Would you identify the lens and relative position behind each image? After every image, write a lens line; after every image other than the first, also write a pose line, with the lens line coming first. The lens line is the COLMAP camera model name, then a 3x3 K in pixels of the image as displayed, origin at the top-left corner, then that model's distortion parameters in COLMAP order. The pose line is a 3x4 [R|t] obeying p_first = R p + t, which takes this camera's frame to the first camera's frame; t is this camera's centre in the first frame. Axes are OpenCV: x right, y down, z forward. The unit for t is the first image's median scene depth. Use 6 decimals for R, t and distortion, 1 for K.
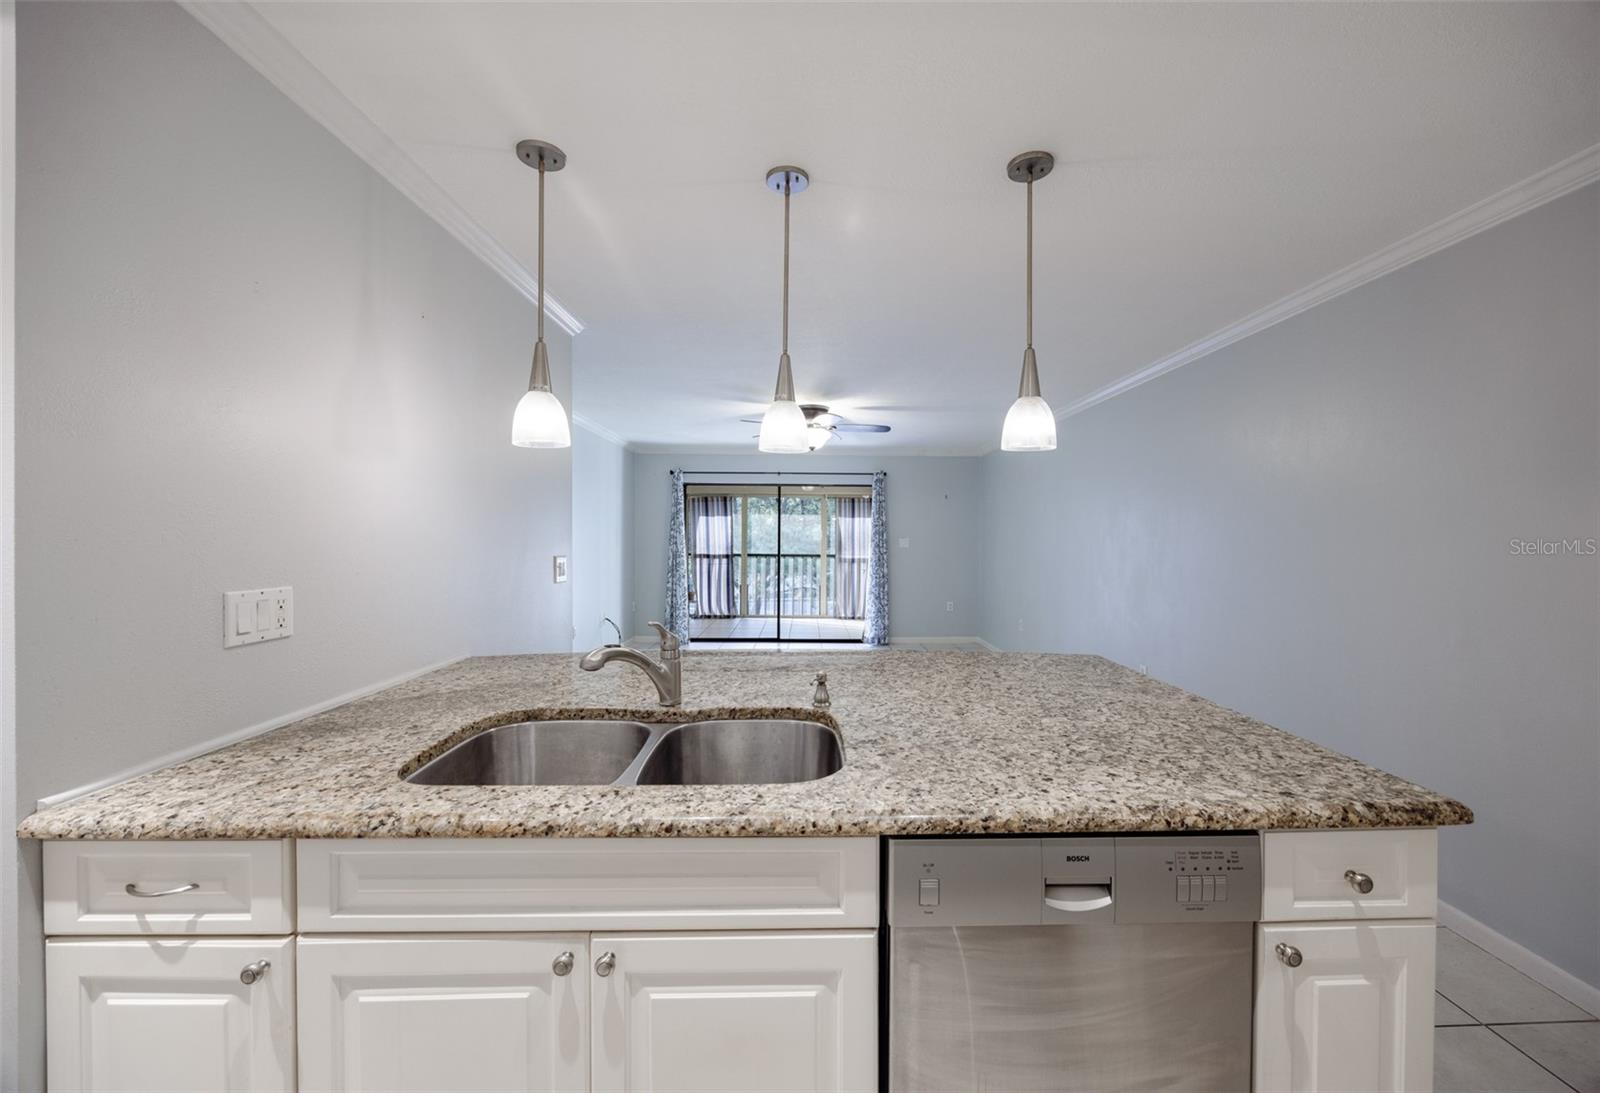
lens RADIAL K [[622.7, 0, 815.4], [0, 622.7, 543.4], [0, 0, 1]] dist [-0.004849, 0.000039]
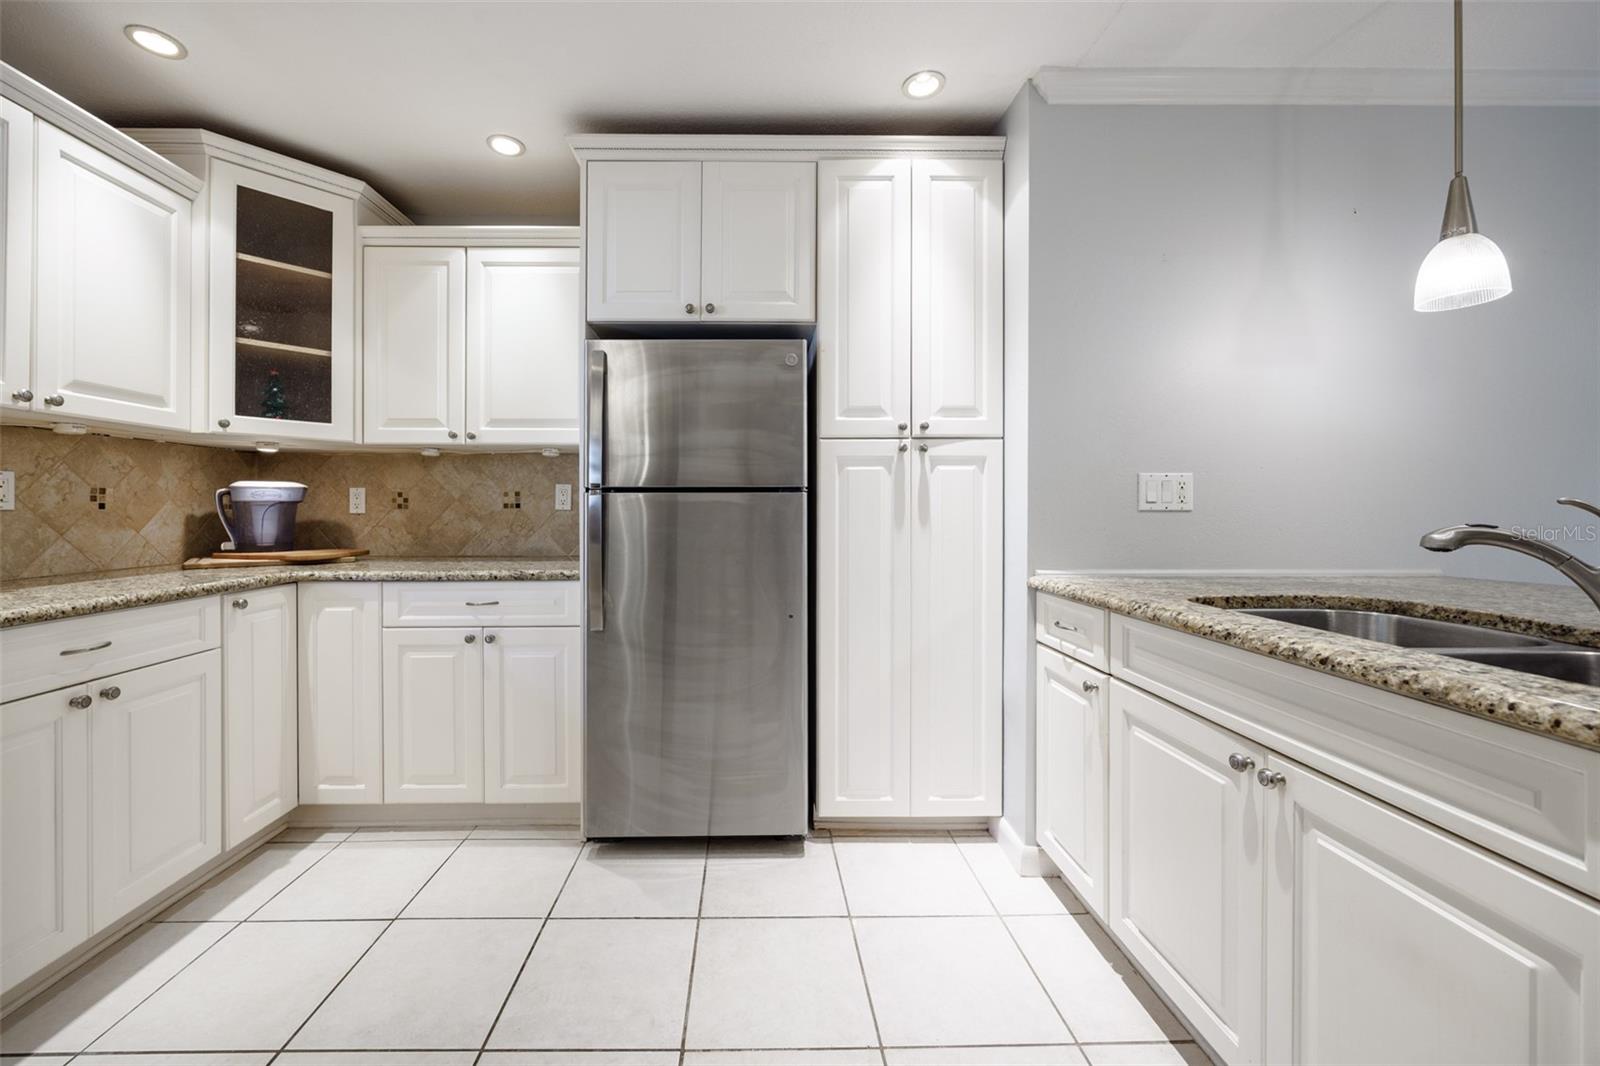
lens RADIAL K [[616.7, 0, 765.6], [0, 616.7, 511.0], [0, 0, 1]] dist [-0.003479, -0.000230]
pose [[-0.009210, -0.002441, -0.999955, 0.512562], [-0.011140, 0.999935, -0.002338, 0.176870], [0.999896, 0.011118, -0.009237, 0.116699]]
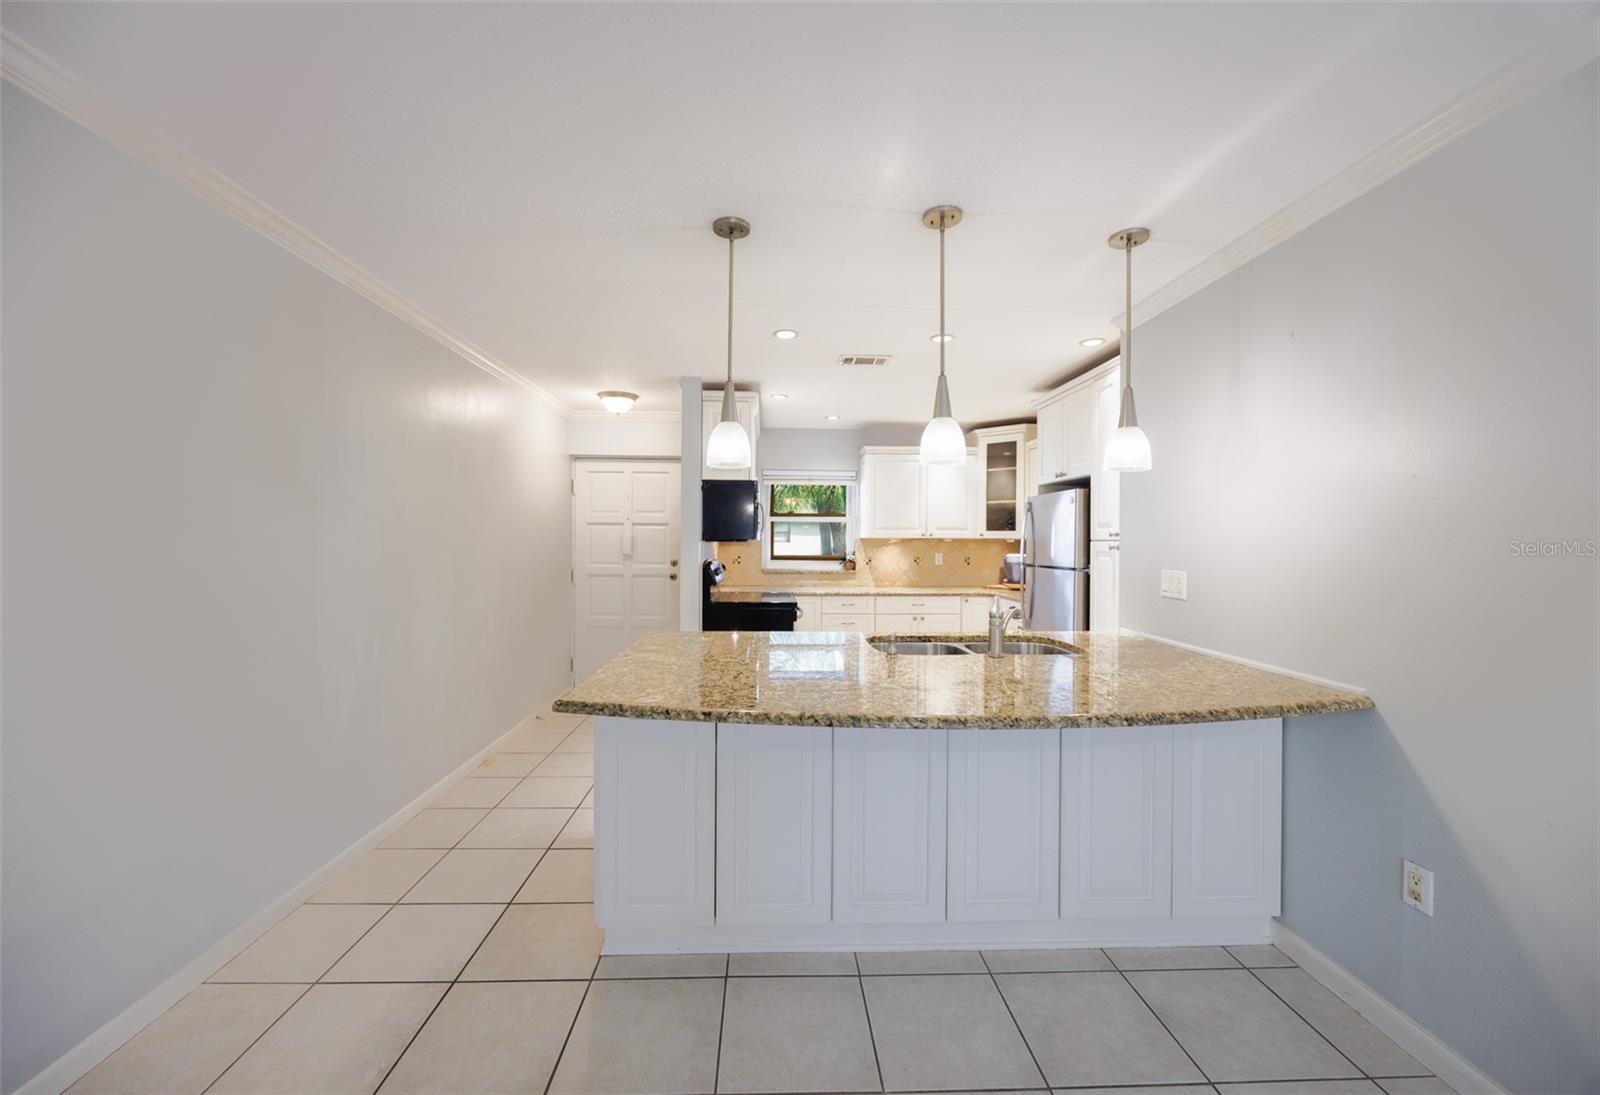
lens RADIAL K [[634.4, 0, 795.3], [0, 634.4, 544.3], [0, 0, 1]] dist [-0.002006, -0.000121]
pose [[-0.999747, -0.008974, -0.020624, 0.330110], [-0.009357, 0.999784, 0.018576, -0.035168], [0.020453, 0.018764, -0.999615, 3.024843]]
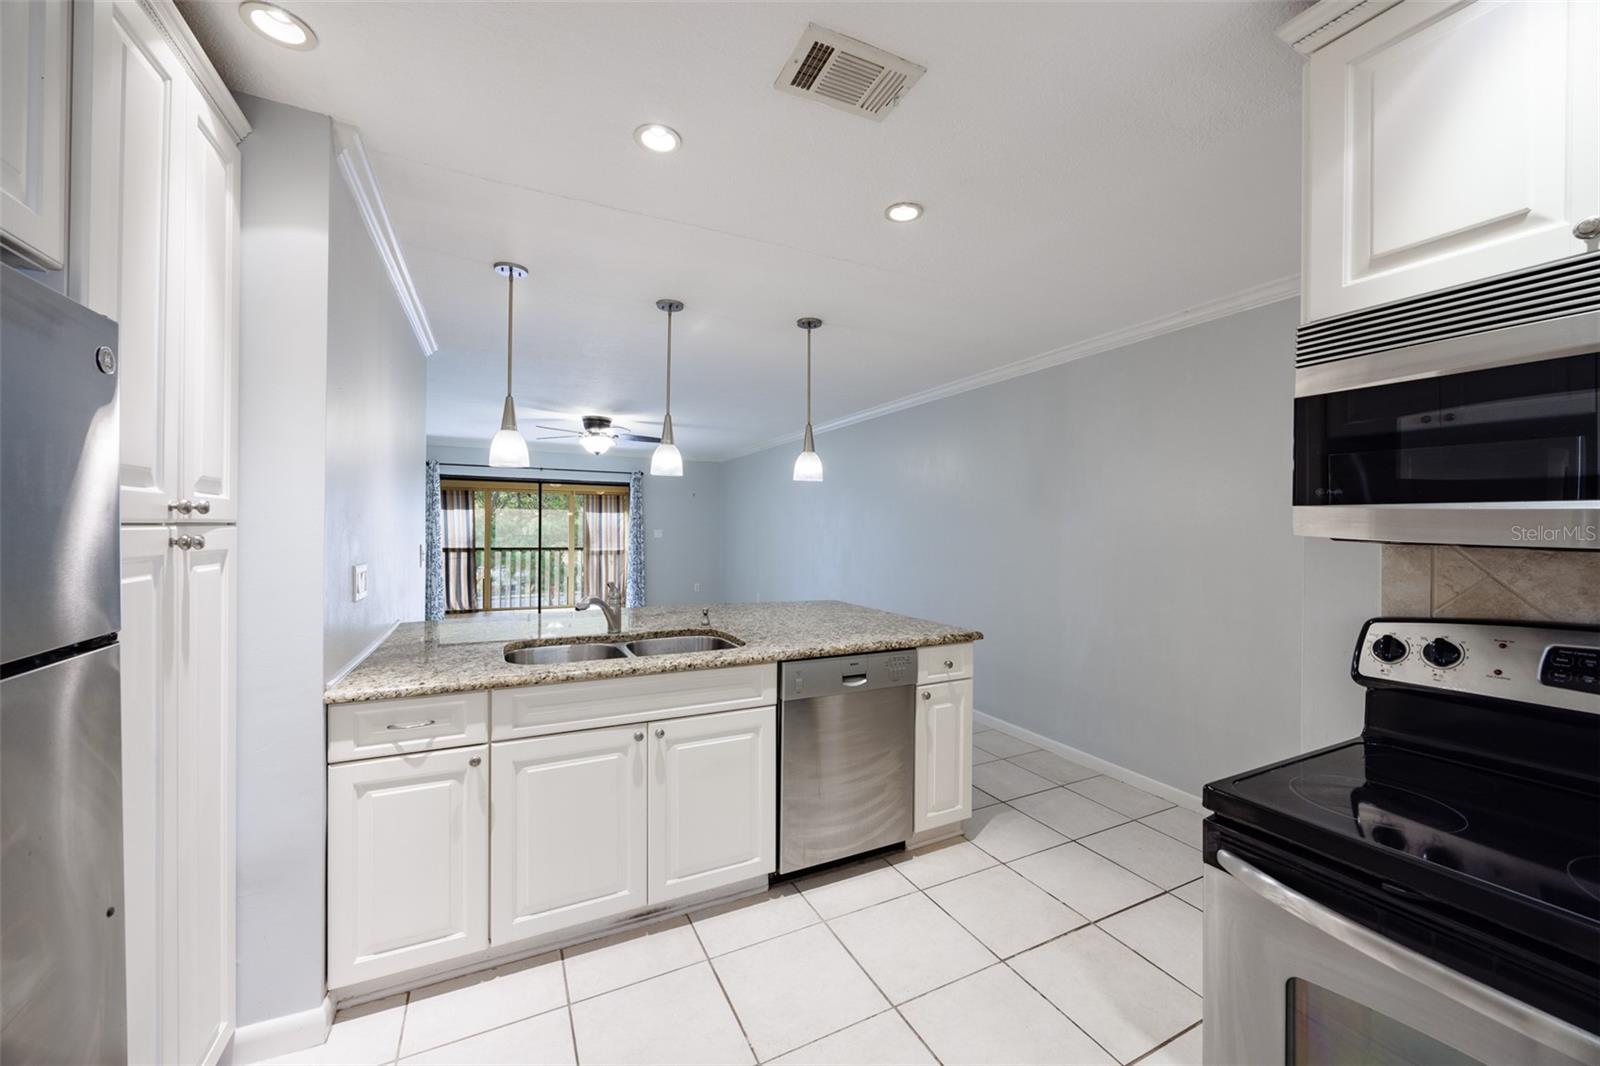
lens RADIAL K [[612.4, 0, 799.8], [0, 612.4, 538.4], [0, 0, 1]] dist [-0.008578, 0.000398]
pose [[0.906186, -0.002486, 0.422872, -0.572153], [0.001970, 0.999997, 0.001656, 0.010848], [-0.422875, -0.000667, 0.906188, -0.786906]]
